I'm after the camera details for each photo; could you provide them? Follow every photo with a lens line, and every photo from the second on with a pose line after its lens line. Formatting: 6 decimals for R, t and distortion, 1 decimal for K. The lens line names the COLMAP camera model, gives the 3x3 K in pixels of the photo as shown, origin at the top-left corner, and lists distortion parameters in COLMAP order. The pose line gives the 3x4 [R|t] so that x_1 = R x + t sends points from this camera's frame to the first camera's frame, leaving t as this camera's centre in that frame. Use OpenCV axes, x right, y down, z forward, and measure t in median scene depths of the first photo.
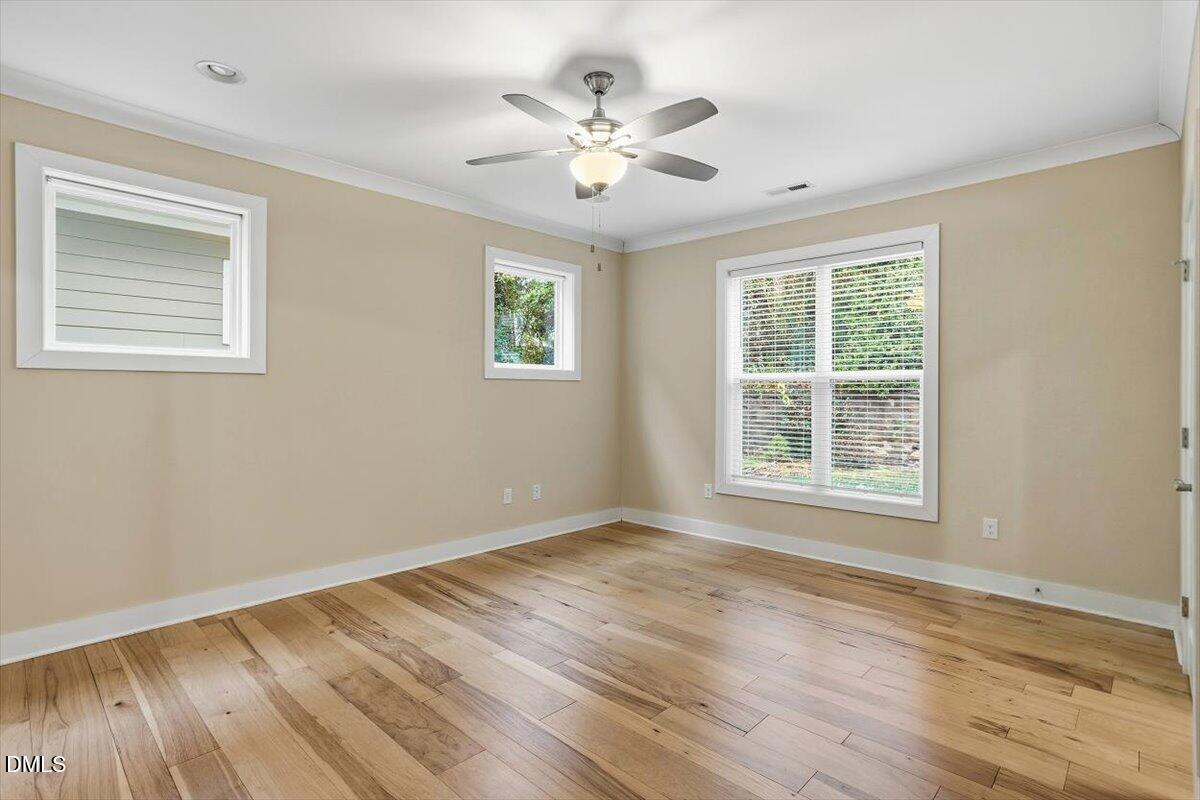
lens RADIAL K [[584.7, 0, 601.5], [0, 584.7, 395.6], [0, 0, 1]] dist [-0.056968, 0.034013]
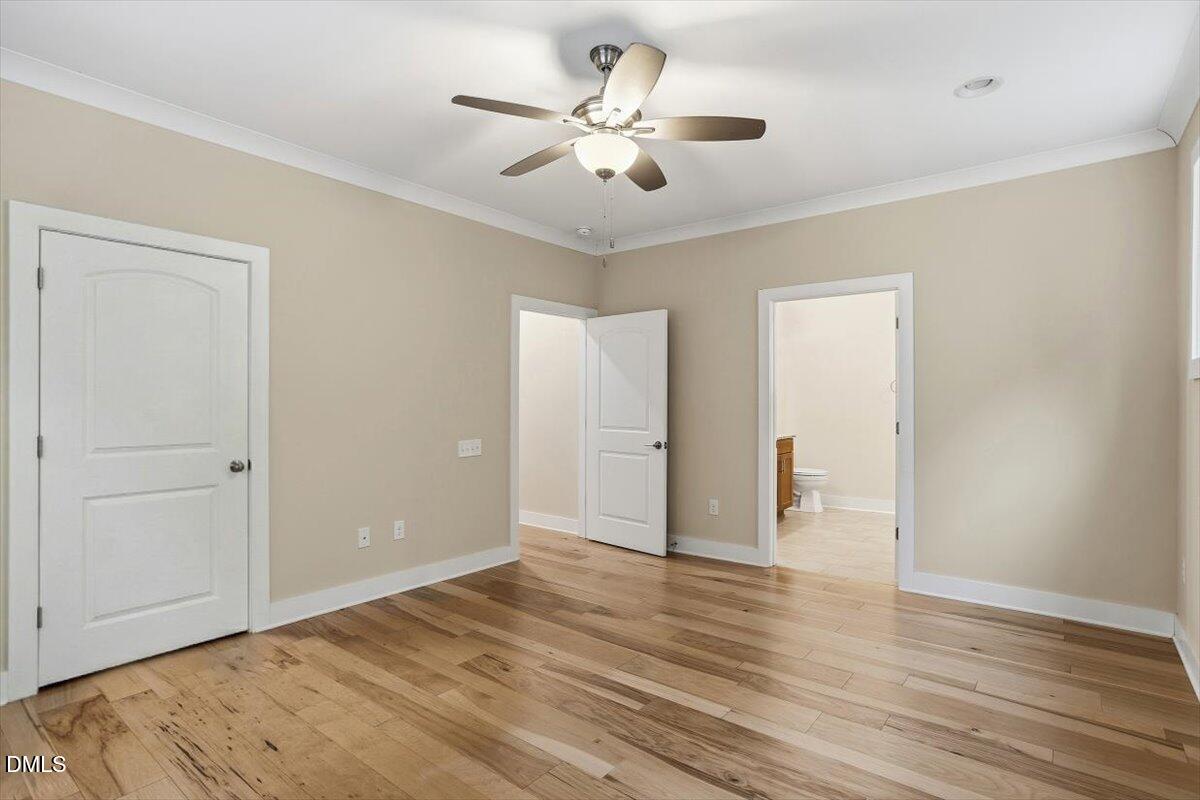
lens RADIAL K [[598.7, 0, 599.6], [0, 598.7, 395.3], [0, 0, 1]] dist [-0.000414, 0.000350]
pose [[-0.995860, -0.006264, -0.090683, 0.067042], [-0.005981, 0.999976, -0.003395, -0.011445], [0.090702, -0.002838, -0.995874, 1.439219]]
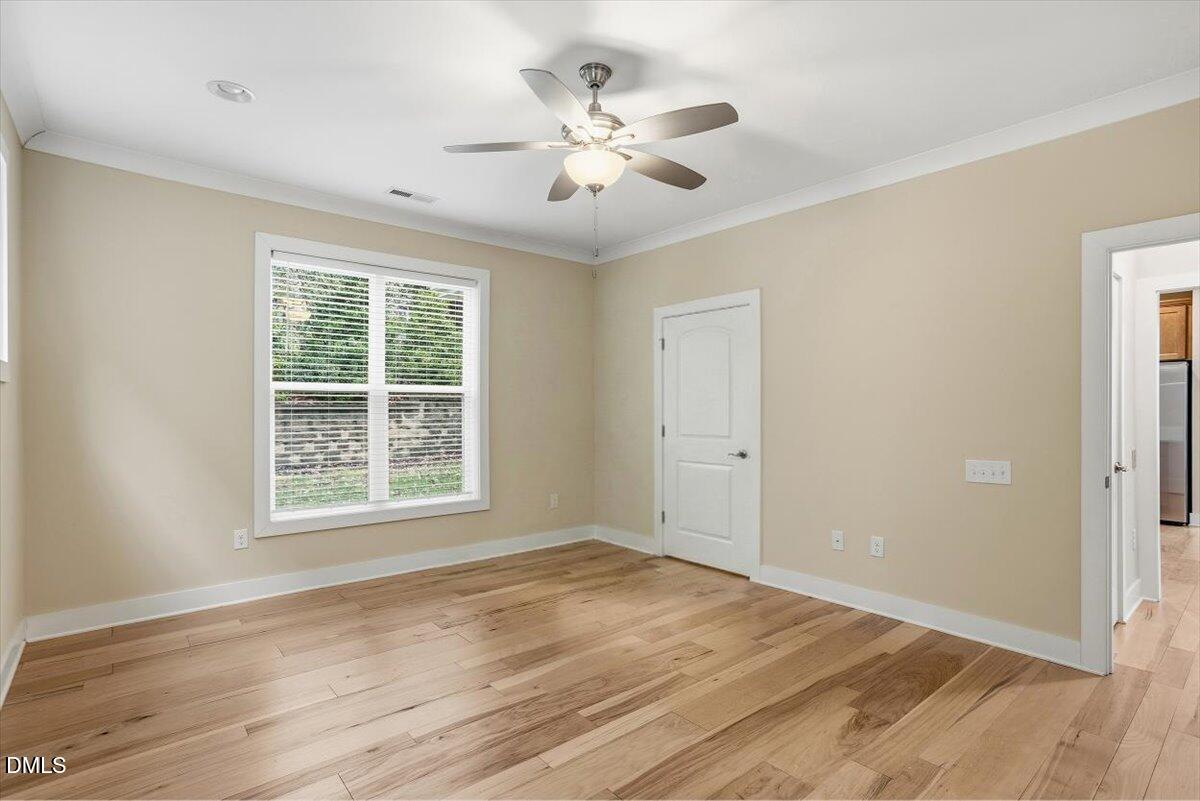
lens RADIAL K [[584.7, 0, 601.5], [0, 584.7, 396.1], [0, 0, 1]] dist [-0.056968, 0.034013]
pose [[0.099920, 0.018744, 0.994819, -0.698734], [0.002782, 0.999813, -0.019117, -0.001948], [-0.994992, 0.004677, 0.099849, 0.666017]]
